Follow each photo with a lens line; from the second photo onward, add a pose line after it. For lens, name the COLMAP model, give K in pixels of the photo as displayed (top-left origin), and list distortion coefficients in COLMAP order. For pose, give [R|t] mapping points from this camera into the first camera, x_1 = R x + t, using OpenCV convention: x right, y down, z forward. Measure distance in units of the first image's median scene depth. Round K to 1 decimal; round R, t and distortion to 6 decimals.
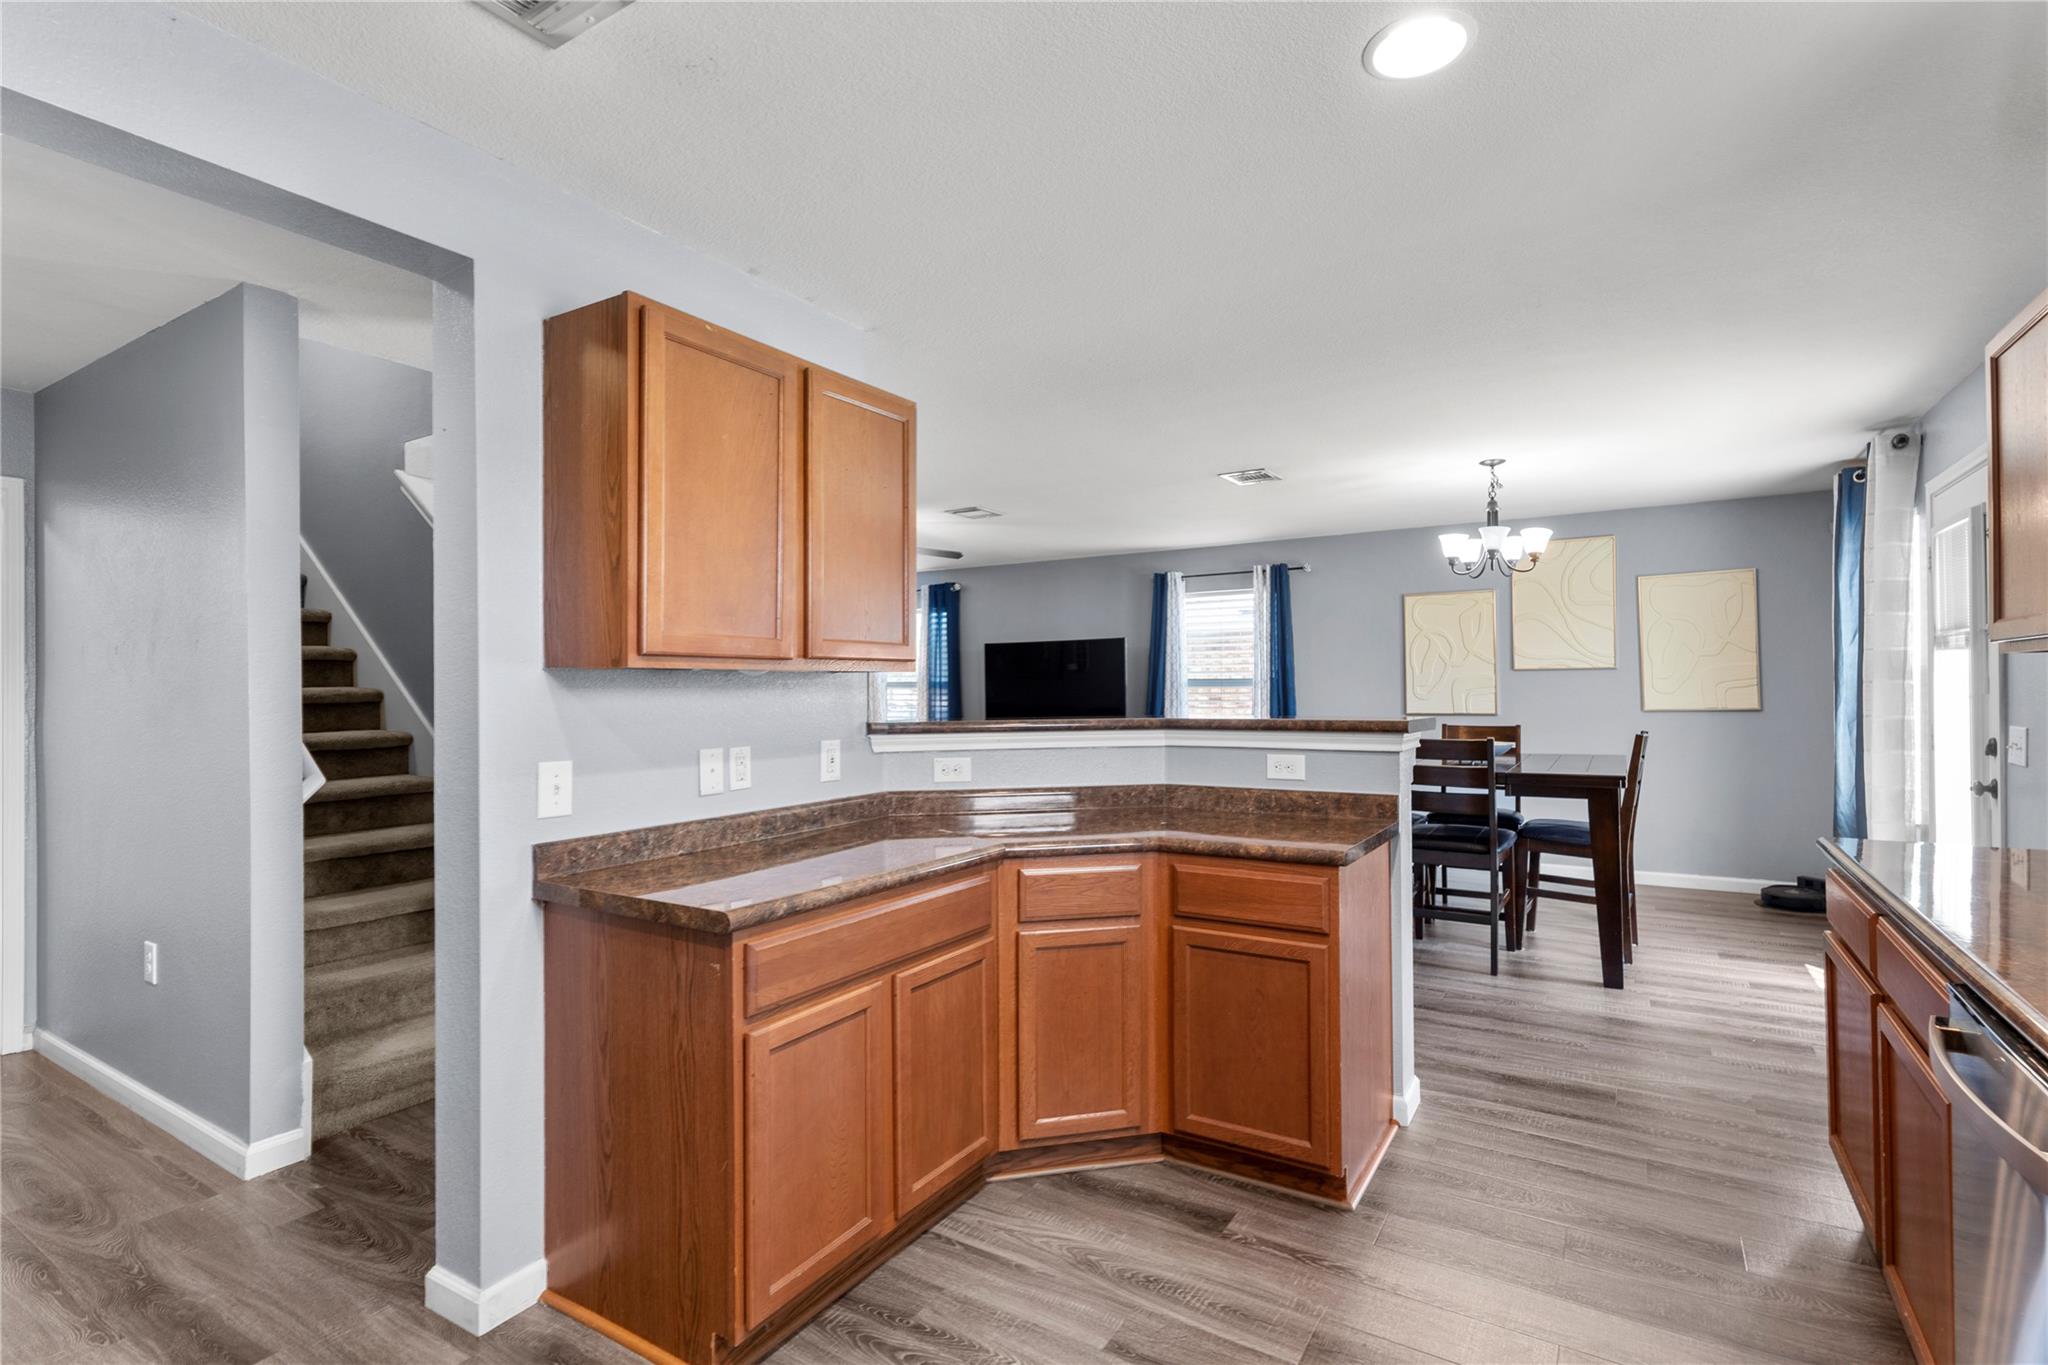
lens RADIAL K [[970.0, 0, 1018.4], [0, 970.0, 685.0], [0, 0, 1]] dist [0.007435, 0.000685]
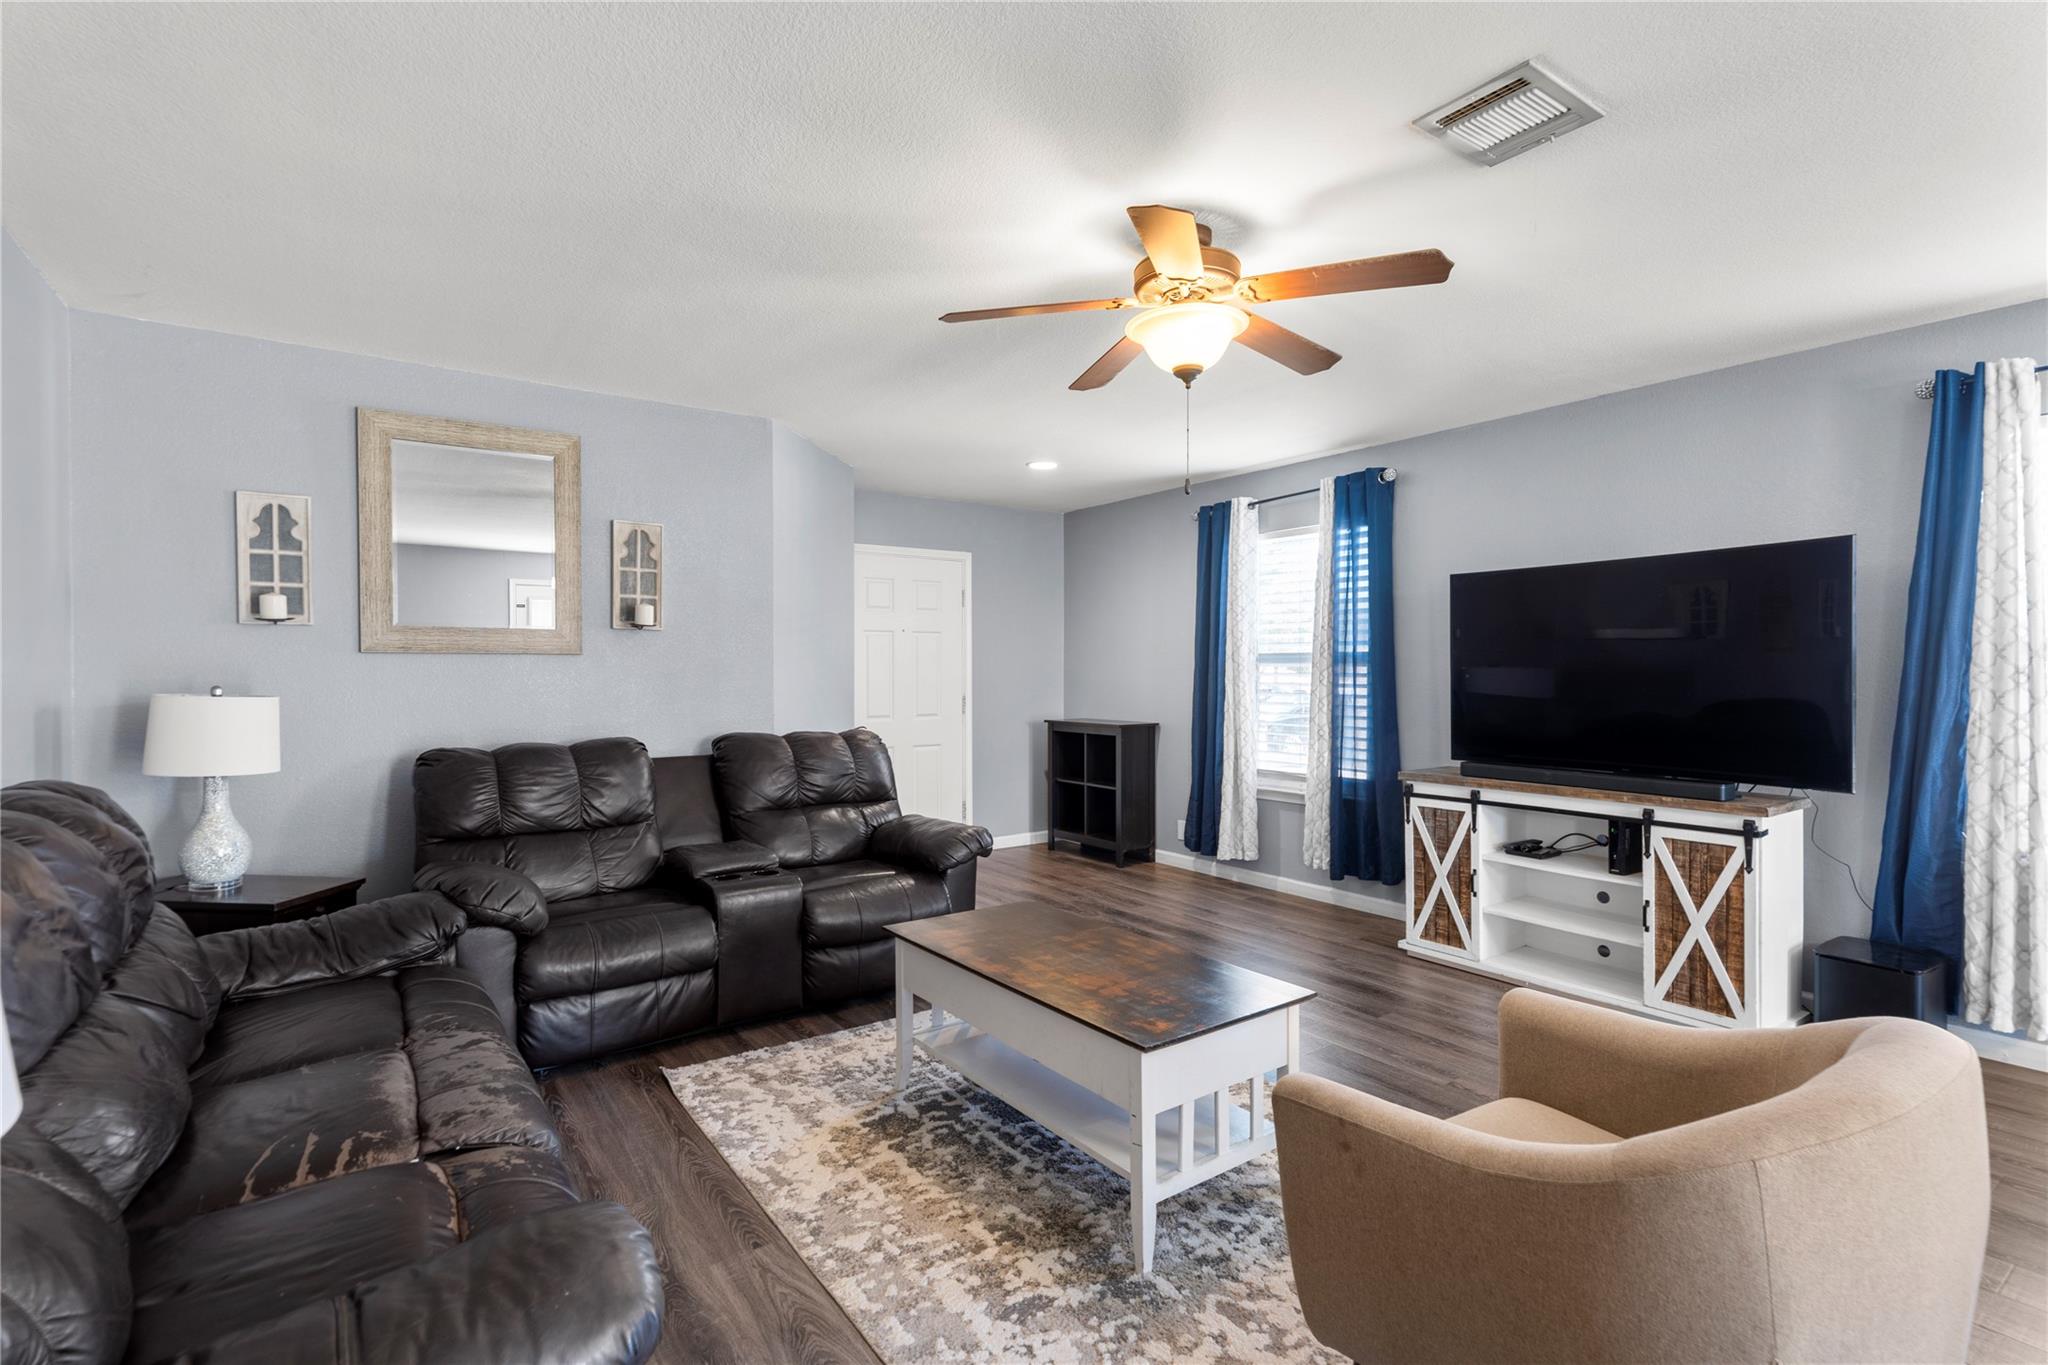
lens RADIAL K [[970.0, 0, 1015.3], [0, 970.0, 675.8], [0, 0, 1]] dist [0.007435, 0.000685]
pose [[0.914545, 0.009387, -0.404375, -0.034258], [-0.003678, 0.999882, 0.014894, 0.002357], [0.404467, -0.012134, 0.914472, 0.425098]]
